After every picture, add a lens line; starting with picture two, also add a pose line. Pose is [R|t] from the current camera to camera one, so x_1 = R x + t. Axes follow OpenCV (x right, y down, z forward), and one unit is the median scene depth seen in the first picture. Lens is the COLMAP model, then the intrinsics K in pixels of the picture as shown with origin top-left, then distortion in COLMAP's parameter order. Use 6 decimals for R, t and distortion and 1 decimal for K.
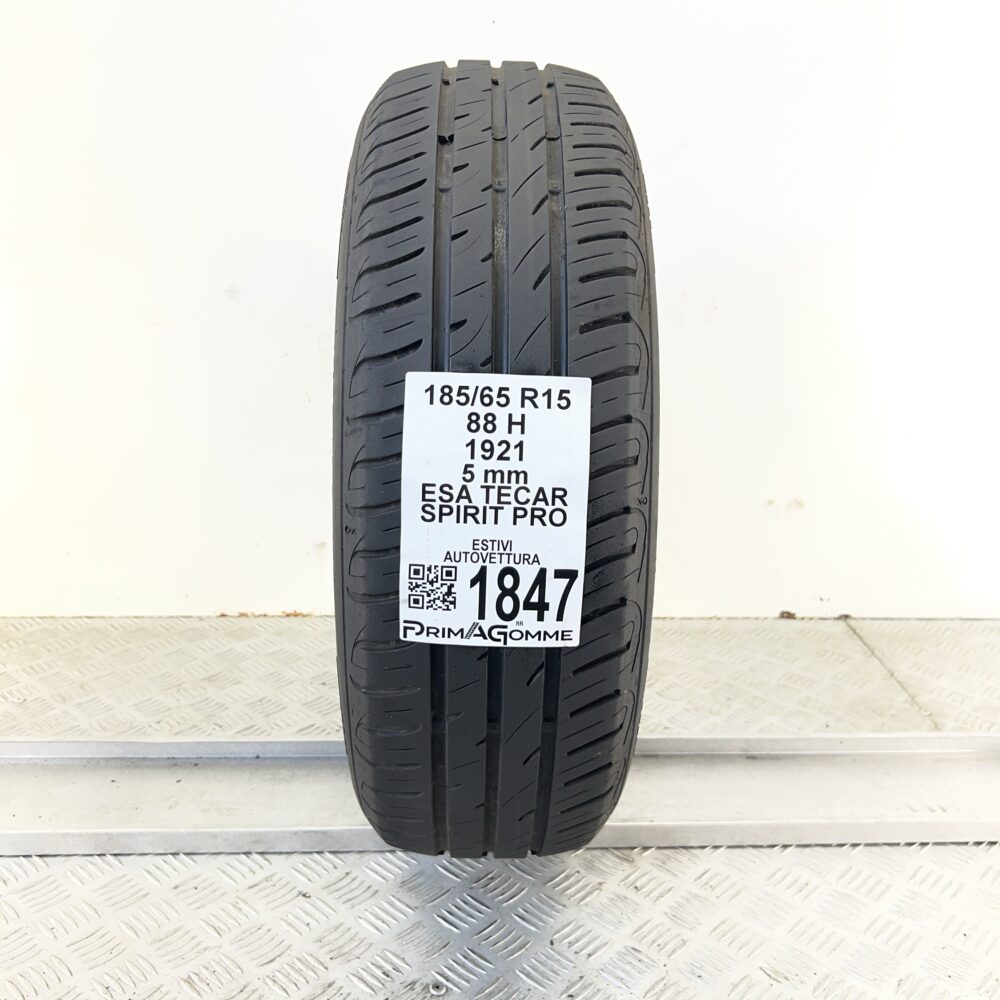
lens RADIAL K [[1108.6, 0, 500.0], [0, 1108.6, 500.0], [0, 0, 1]] dist [0.007990, -0.004085]
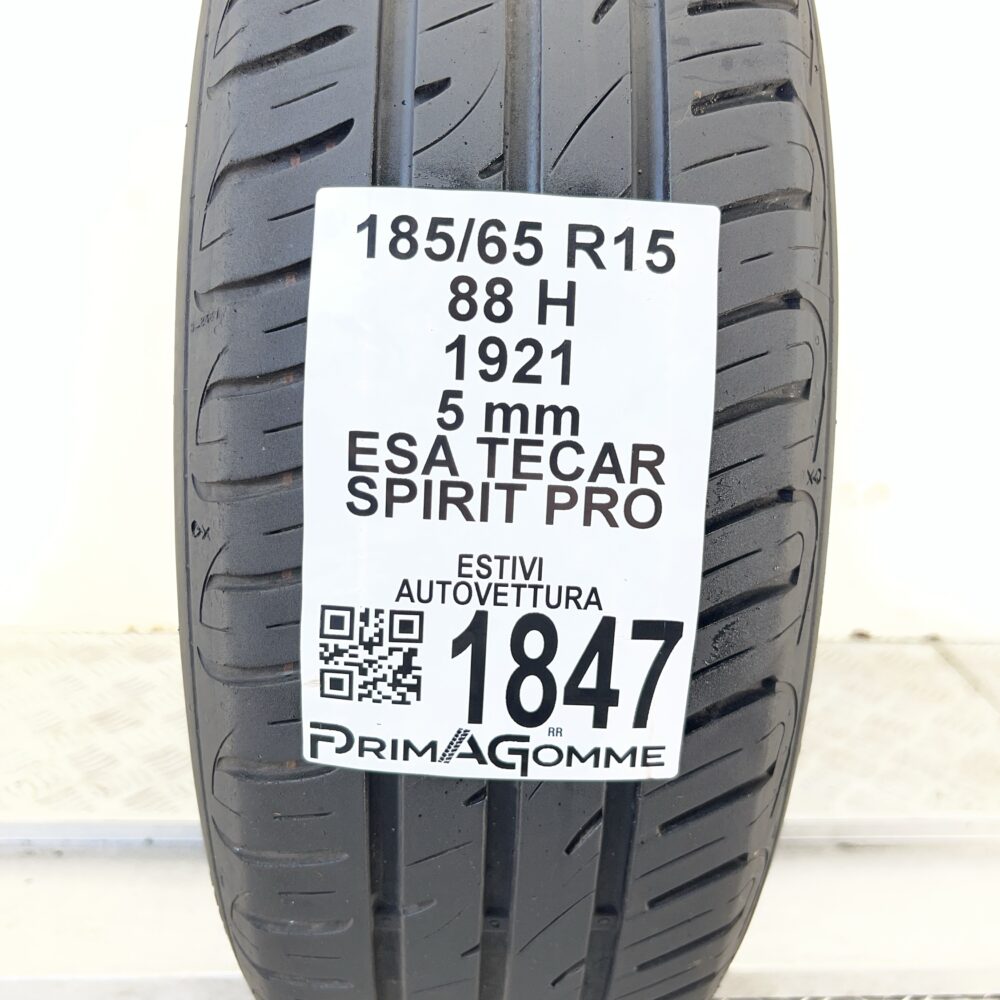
lens RADIAL K [[1108.6, 0, 500.0], [0, 1108.6, 500.0], [0, 0, 1]] dist [0.007990, -0.004085]
pose [[0.999855, 0.011236, 0.012804, -0.013268], [-0.011387, 0.999866, 0.011723, 0.007207], [-0.012671, -0.011867, 0.999849, 0.532986]]
